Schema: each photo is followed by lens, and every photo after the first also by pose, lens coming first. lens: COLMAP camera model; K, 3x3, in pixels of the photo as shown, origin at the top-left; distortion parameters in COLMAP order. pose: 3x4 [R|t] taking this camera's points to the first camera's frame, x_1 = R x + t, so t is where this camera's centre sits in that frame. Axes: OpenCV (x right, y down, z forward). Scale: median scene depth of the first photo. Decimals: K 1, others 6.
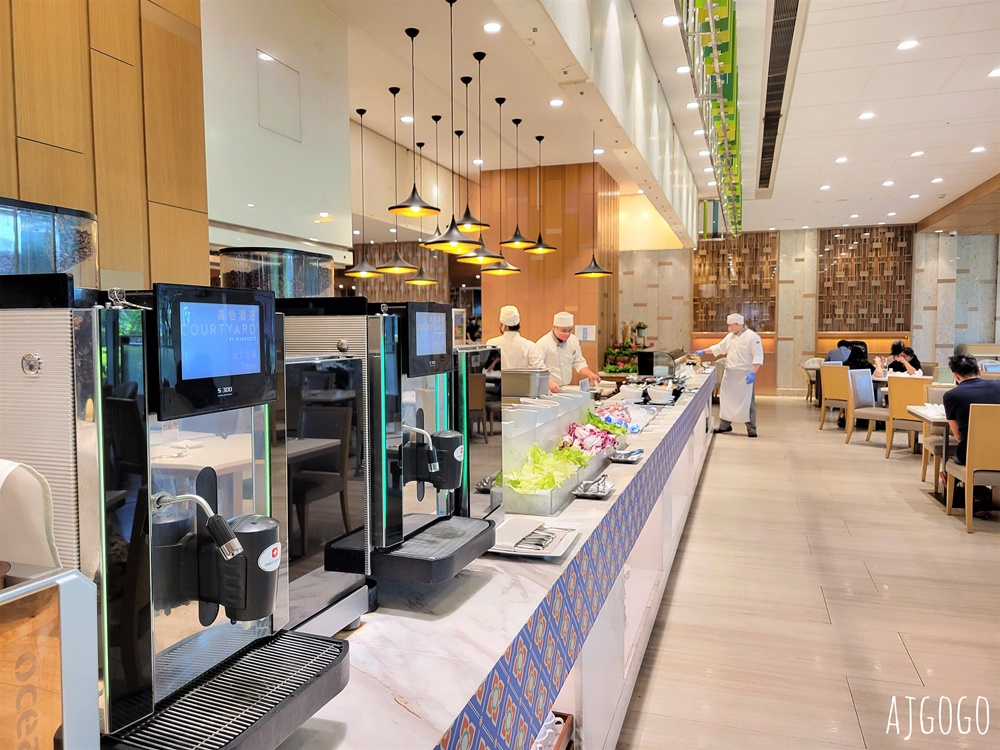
lens RADIAL K [[760.3, 0, 483.1], [0, 760.3, 370.9], [0, 0, 1]] dist [0.039847, -0.004045]
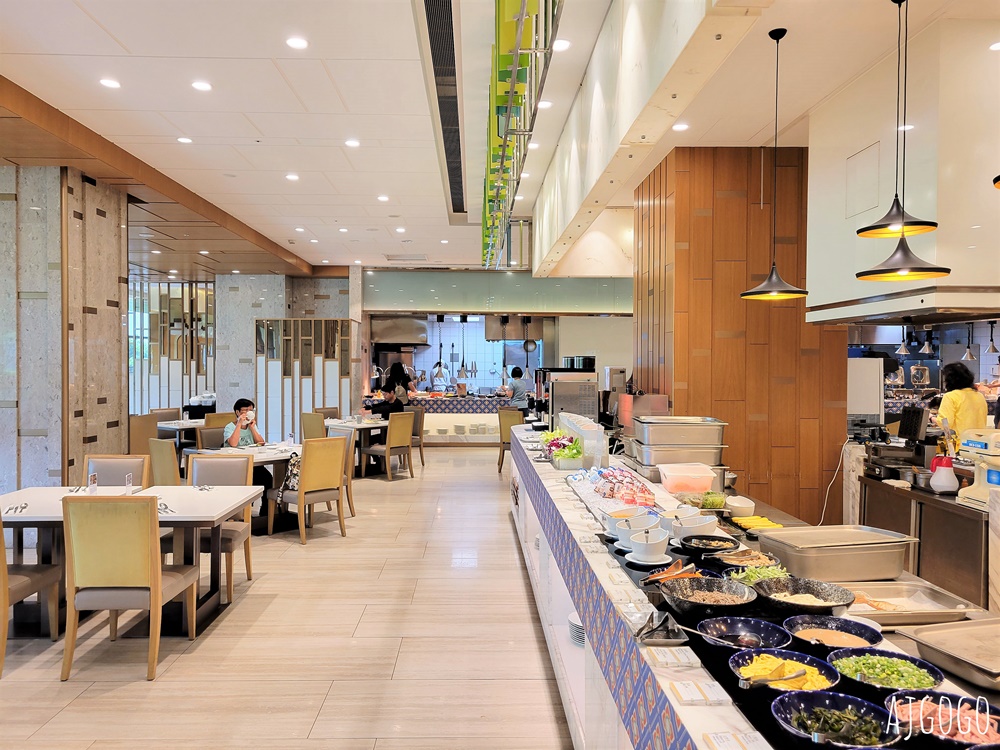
lens RADIAL K [[760.3, 0, 483.1], [0, 760.3, 370.9], [0, 0, 1]] dist [0.039847, -0.004045]
pose [[-0.941655, 0.003659, -0.336559, 0.617170], [-0.018293, 0.997907, 0.062030, -0.125341], [0.336081, 0.064568, -0.939617, 1.787719]]
